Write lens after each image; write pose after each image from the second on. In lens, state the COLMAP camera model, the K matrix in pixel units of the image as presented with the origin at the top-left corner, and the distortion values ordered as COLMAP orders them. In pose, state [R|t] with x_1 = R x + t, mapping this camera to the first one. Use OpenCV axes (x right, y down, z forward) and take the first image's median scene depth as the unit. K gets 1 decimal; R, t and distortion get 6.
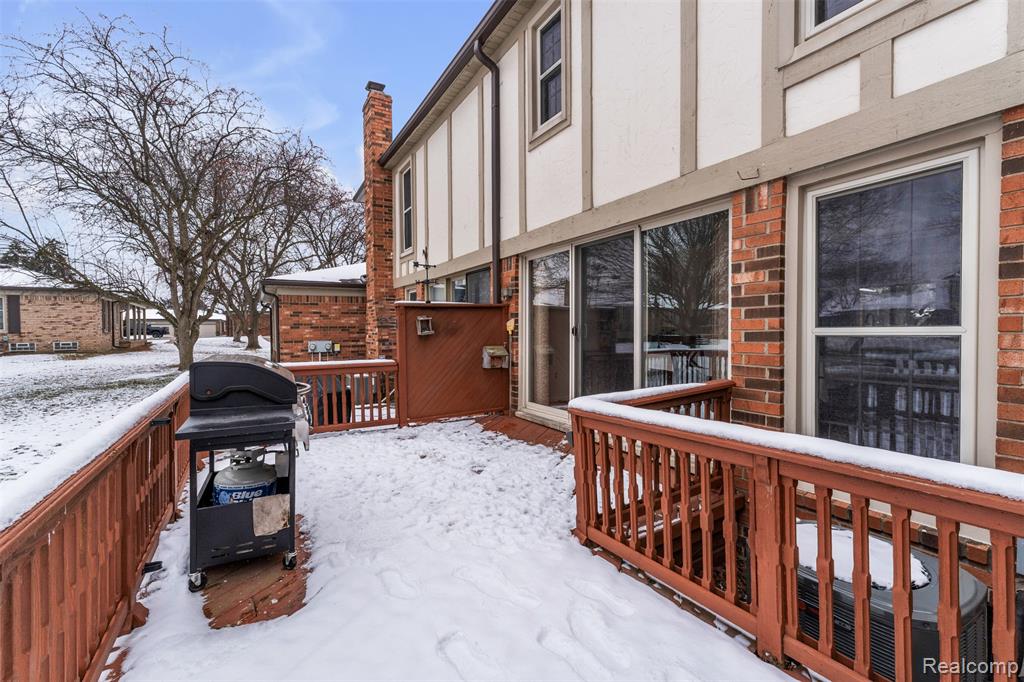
lens RADIAL K [[429.3, 0, 512.0], [0, 429.3, 341.0], [0, 0, 1]] dist [-0.001030, -0.000015]
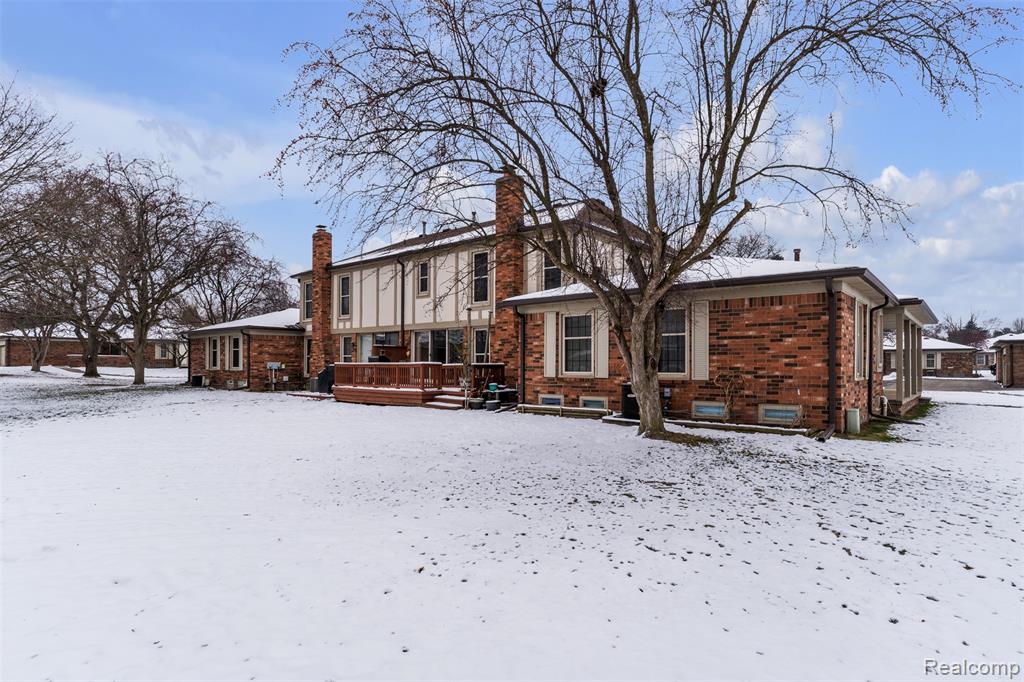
lens RADIAL K [[536.8, 0, 515.4], [0, 536.8, 363.3], [0, 0, 1]] dist [0.000935, 0.000036]
pose [[0.944180, 0.011728, 0.329221, -0.526509], [-0.000892, 0.999454, -0.033044, 0.155084], [-0.329429, 0.030906, 0.943675, -2.749528]]
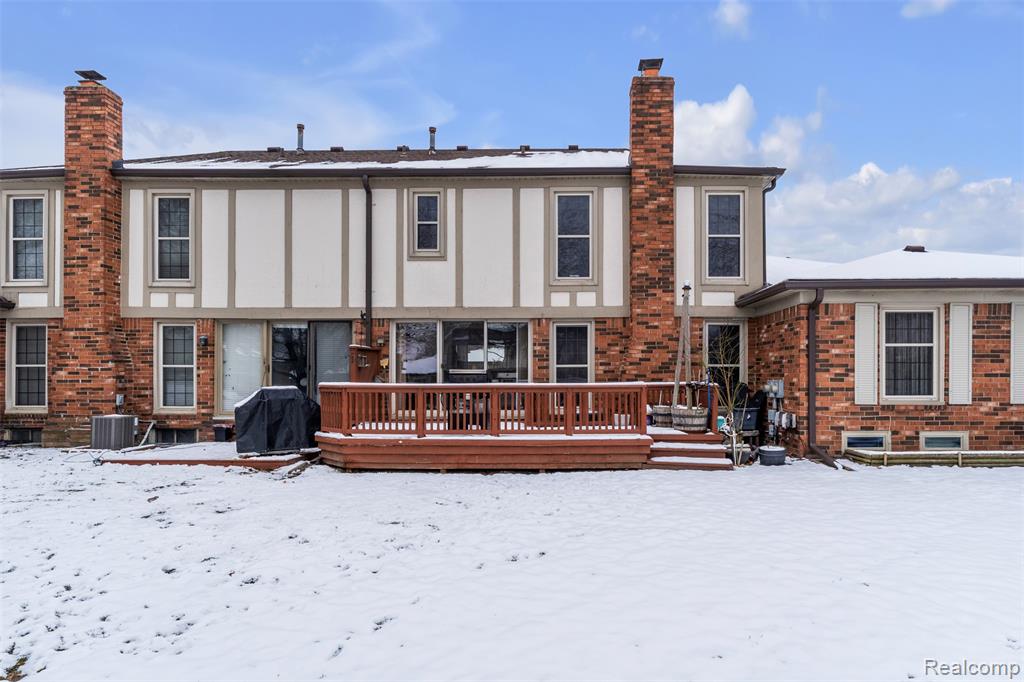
lens RADIAL K [[600.5, 0, 552.5], [0, 600.5, 376.3], [0, 0, 1]] dist [-0.002839, -0.000731]
pose [[0.533621, 0.006482, 0.845699, -1.530745], [0.021223, 0.999553, -0.021053, 0.072971], [-0.845457, 0.029183, 0.533245, -0.682626]]
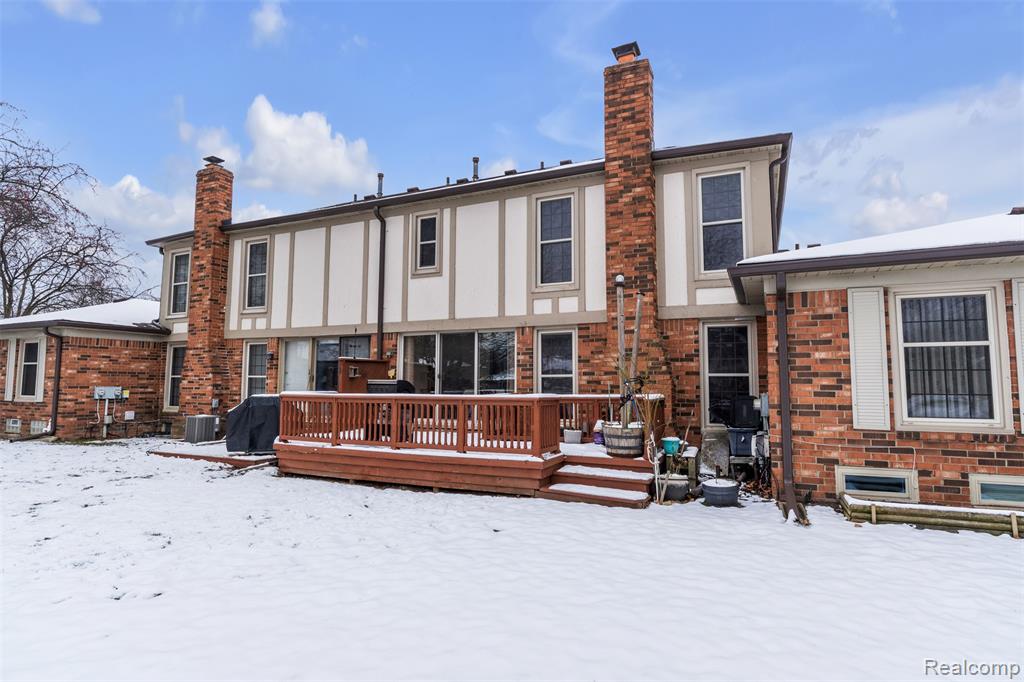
lens RADIAL K [[542.3, 0, 508.3], [0, 542.3, 338.7], [0, 0, 1]] dist [-0.005135, -0.000673]
pose [[0.828749, 0.057548, 0.556653, -0.822870], [0.006260, 0.993683, -0.112049, 0.071760], [-0.559585, 0.096345, 0.823154, -1.032601]]
